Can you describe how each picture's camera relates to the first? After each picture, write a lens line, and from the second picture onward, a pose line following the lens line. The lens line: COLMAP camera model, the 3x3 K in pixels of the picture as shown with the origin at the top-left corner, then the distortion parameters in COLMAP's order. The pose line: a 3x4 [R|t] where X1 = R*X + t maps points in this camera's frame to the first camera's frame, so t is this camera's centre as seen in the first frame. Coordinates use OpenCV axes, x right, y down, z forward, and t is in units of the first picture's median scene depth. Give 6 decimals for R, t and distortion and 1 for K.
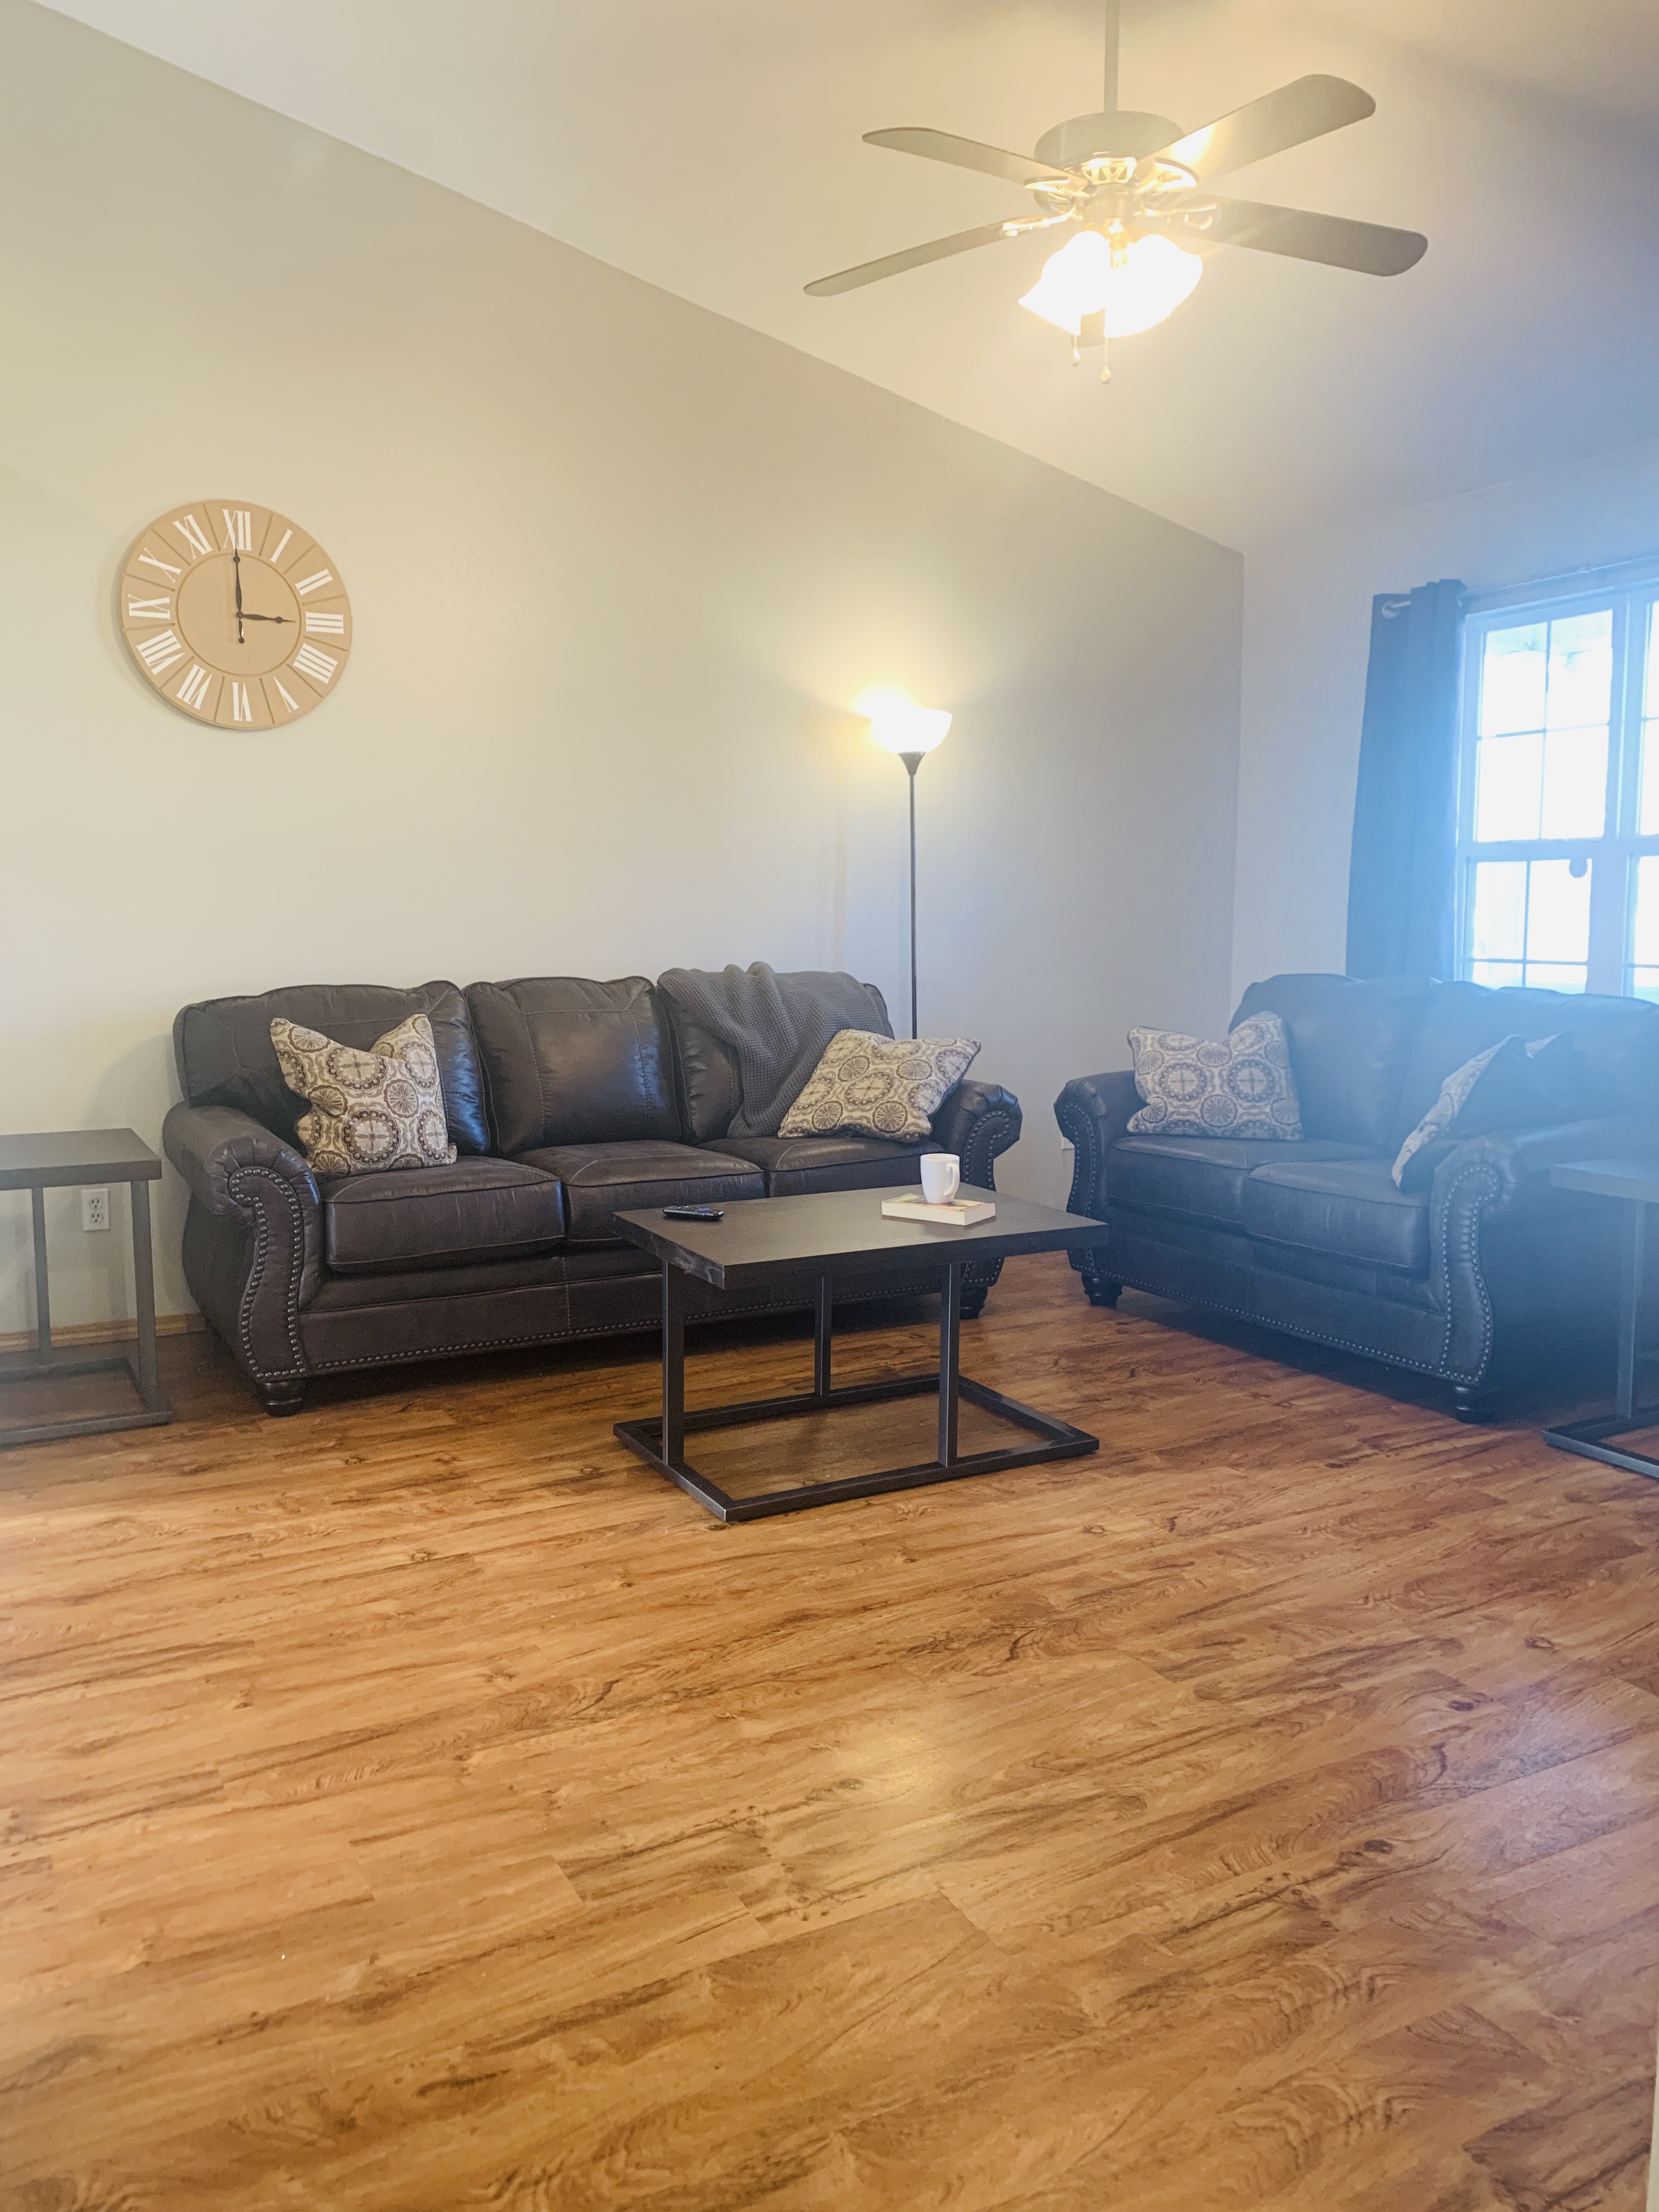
lens RADIAL K [[1671.1, 0, 829.5], [0, 1671.1, 1106.0], [0, 0, 1]] dist [0.031974, -0.003340]
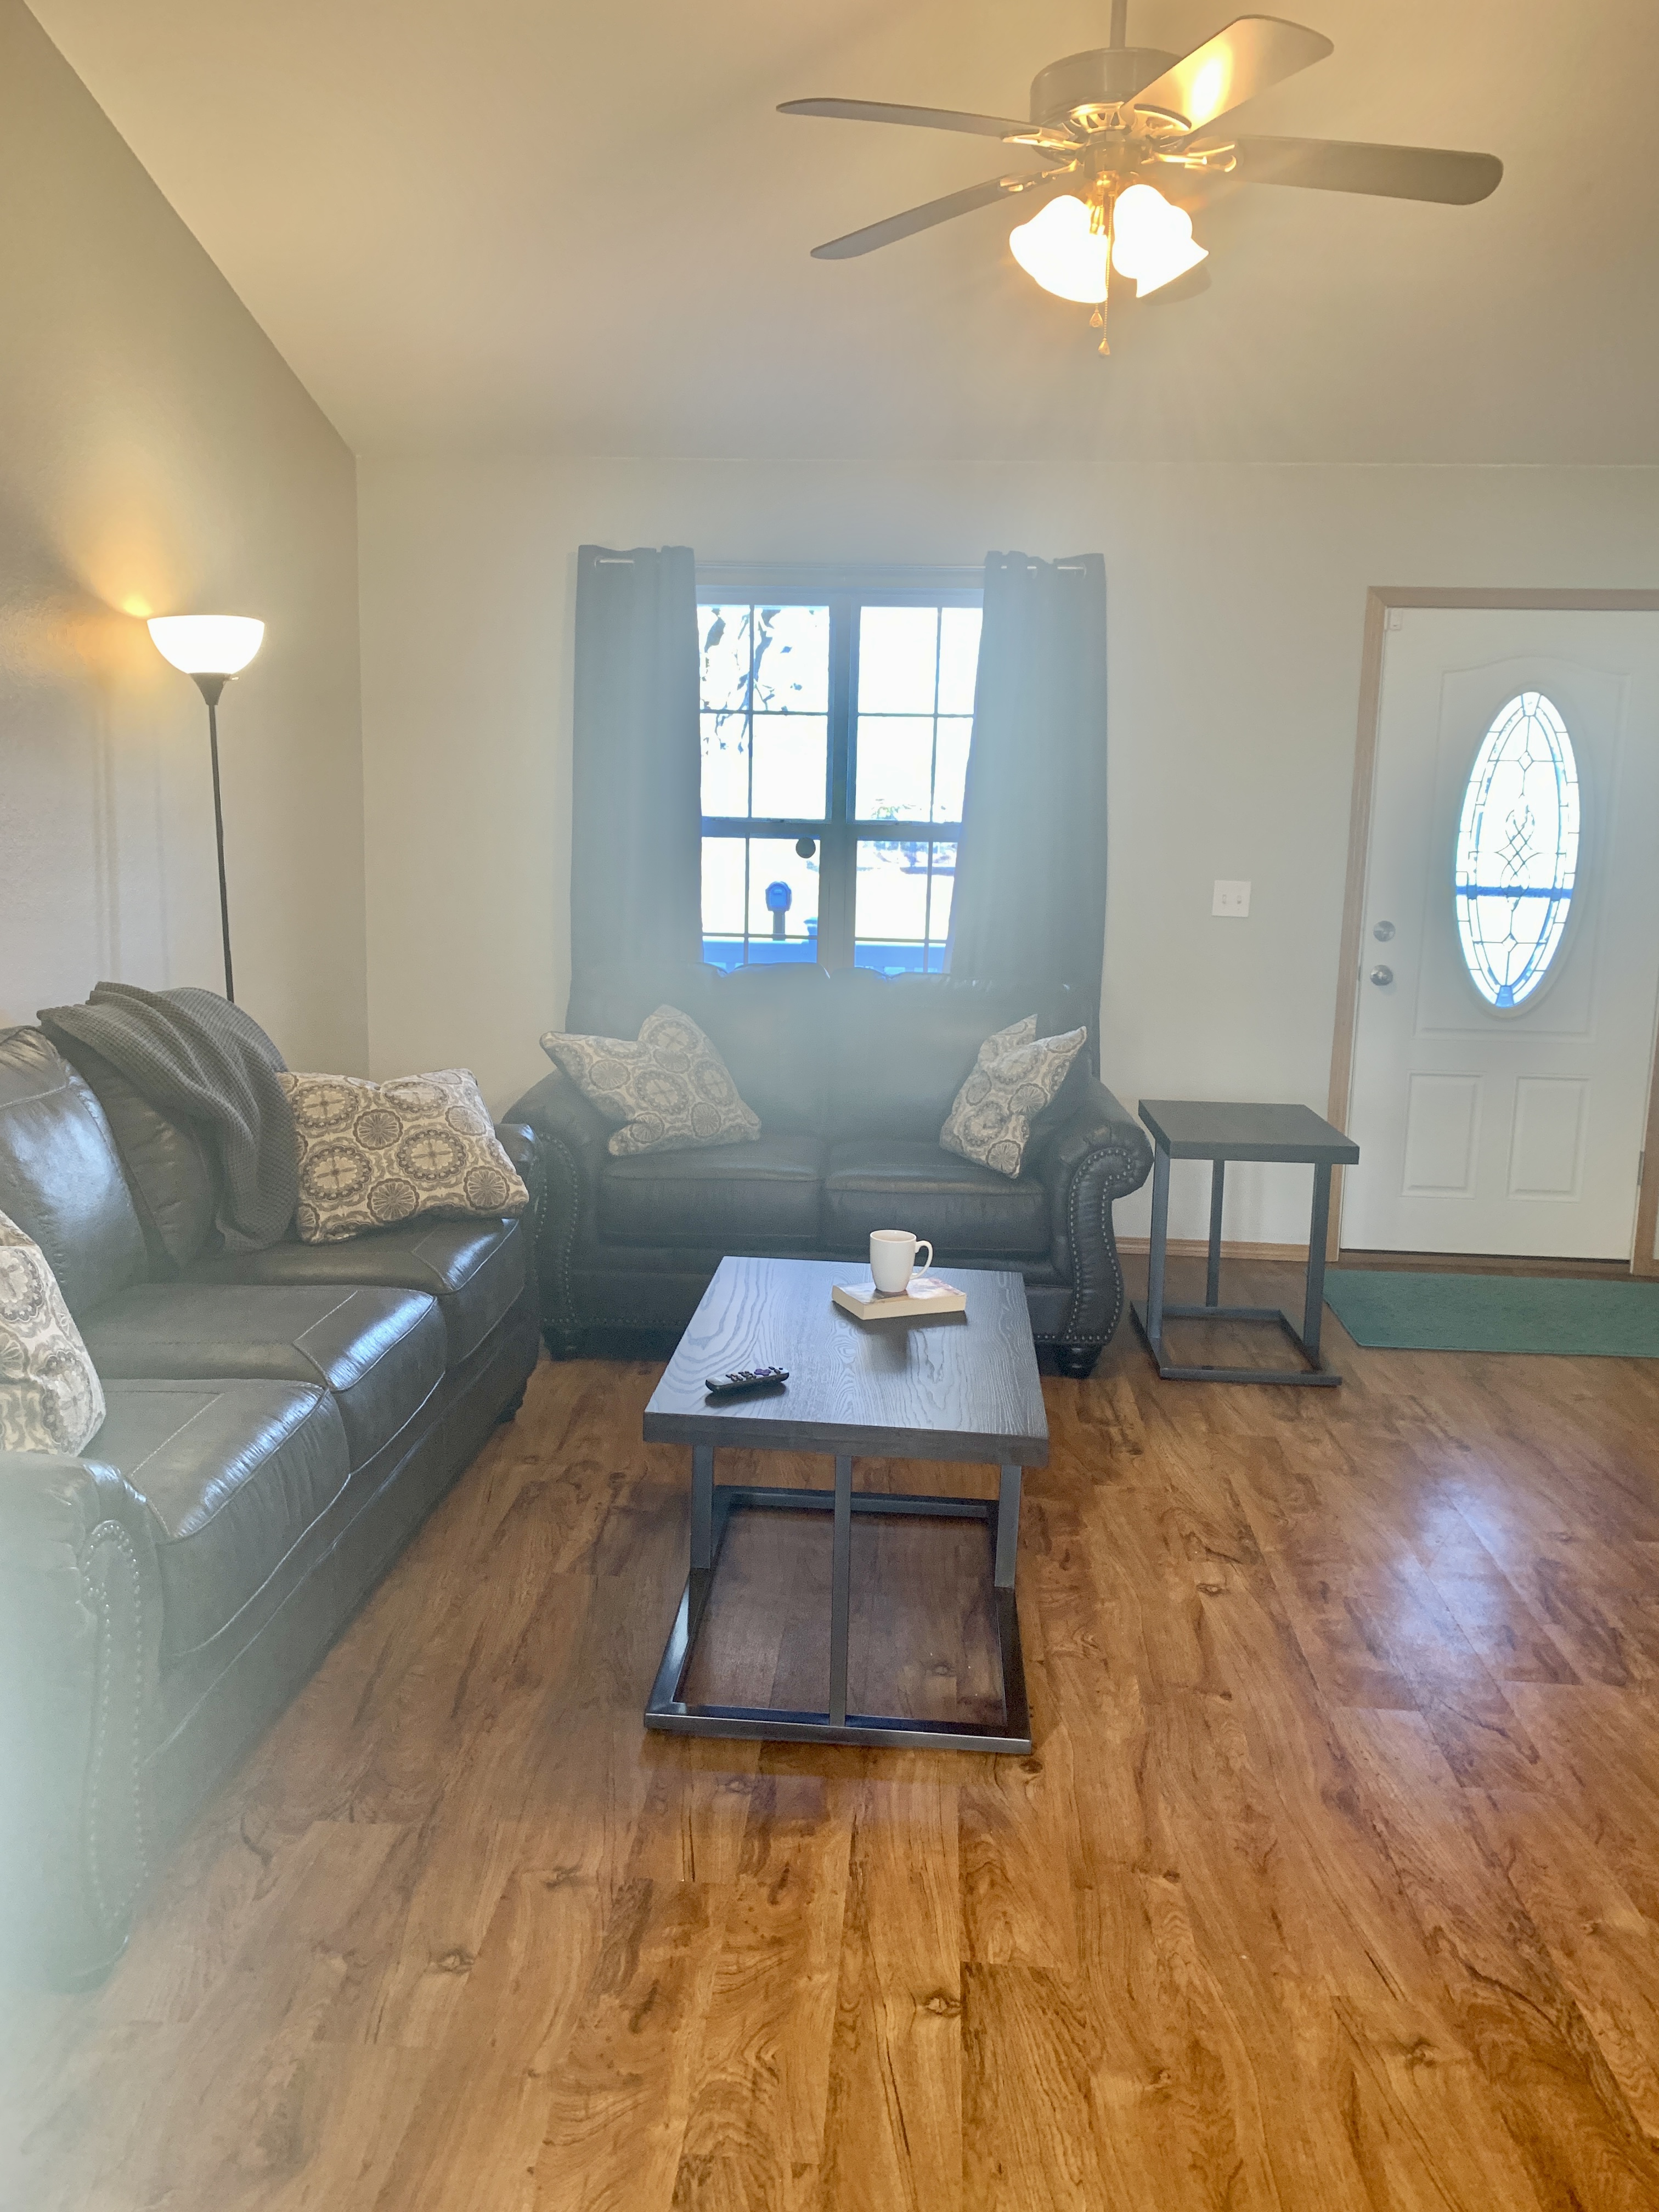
lens RADIAL K [[1679.5, 0, 829.5], [0, 1679.5, 1106.0], [0, 0, 1]] dist [0.015811, -0.009634]
pose [[0.541094, -0.128952, 0.831017, -0.705245], [0.076407, 0.991625, 0.104124, -0.136785], [-0.837484, 0.007155, 0.546415, 0.625392]]
